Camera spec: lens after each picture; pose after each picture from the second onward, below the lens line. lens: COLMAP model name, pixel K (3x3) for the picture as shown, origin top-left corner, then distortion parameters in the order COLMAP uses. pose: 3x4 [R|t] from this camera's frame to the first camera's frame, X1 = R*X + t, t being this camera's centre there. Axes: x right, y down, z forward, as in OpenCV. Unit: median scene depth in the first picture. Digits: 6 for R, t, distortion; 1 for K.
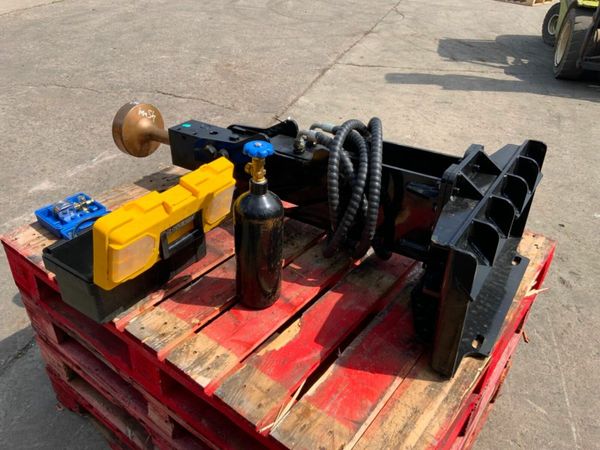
lens RADIAL K [[500.8, 0, 300.0], [0, 500.8, 225.0], [0, 0, 1]] dist [0.068635, -0.137937]
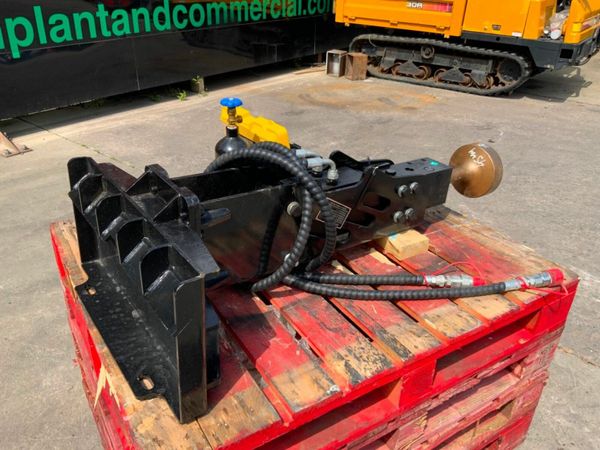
lens RADIAL K [[497.2, 0, 300.0], [0, 497.2, 225.0], [0, 0, 1]] dist [0.069964, -0.116163]
pose [[-0.355080, 0.392675, -0.848366, 0.781690], [-0.540453, 0.654246, 0.529029, -0.514854], [0.762777, 0.646350, -0.020087, 0.929195]]
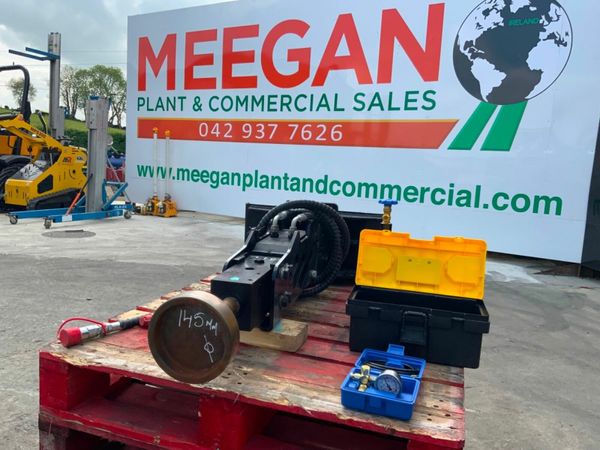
lens RADIAL K [[497.2, 0, 300.0], [0, 497.2, 225.0], [0, 0, 1]] dist [0.069964, -0.116163]
pose [[-0.327640, -0.184326, 0.926648, -1.001106], [0.444444, 0.835423, 0.323324, -0.492219], [-0.833739, 0.517777, -0.191795, 1.055409]]
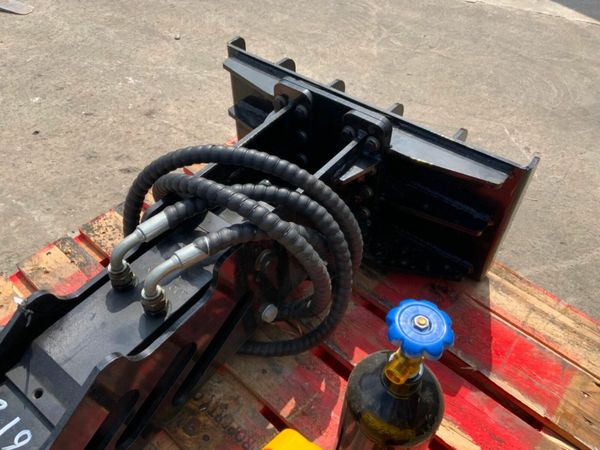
lens RADIAL K [[500.8, 0, 300.0], [0, 500.8, 225.0], [0, 0, 1]] dist [0.068635, -0.137937]
pose [[0.082750, -0.743862, 0.663191, -0.216853], [0.514749, 0.601732, 0.610698, -0.361776], [-0.853338, 0.290842, 0.432696, 0.573691]]
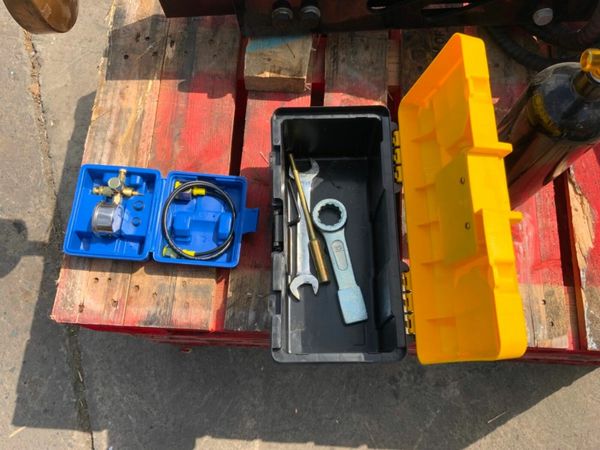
lens RADIAL K [[500.8, 0, 300.0], [0, 500.8, 225.0], [0, 0, 1]] dist [0.068635, -0.137937]
pose [[0.825605, -0.553738, 0.108397, -0.333534], [0.345117, 0.647552, 0.679390, -0.307304], [-0.446397, -0.523498, 0.725727, 0.467165]]
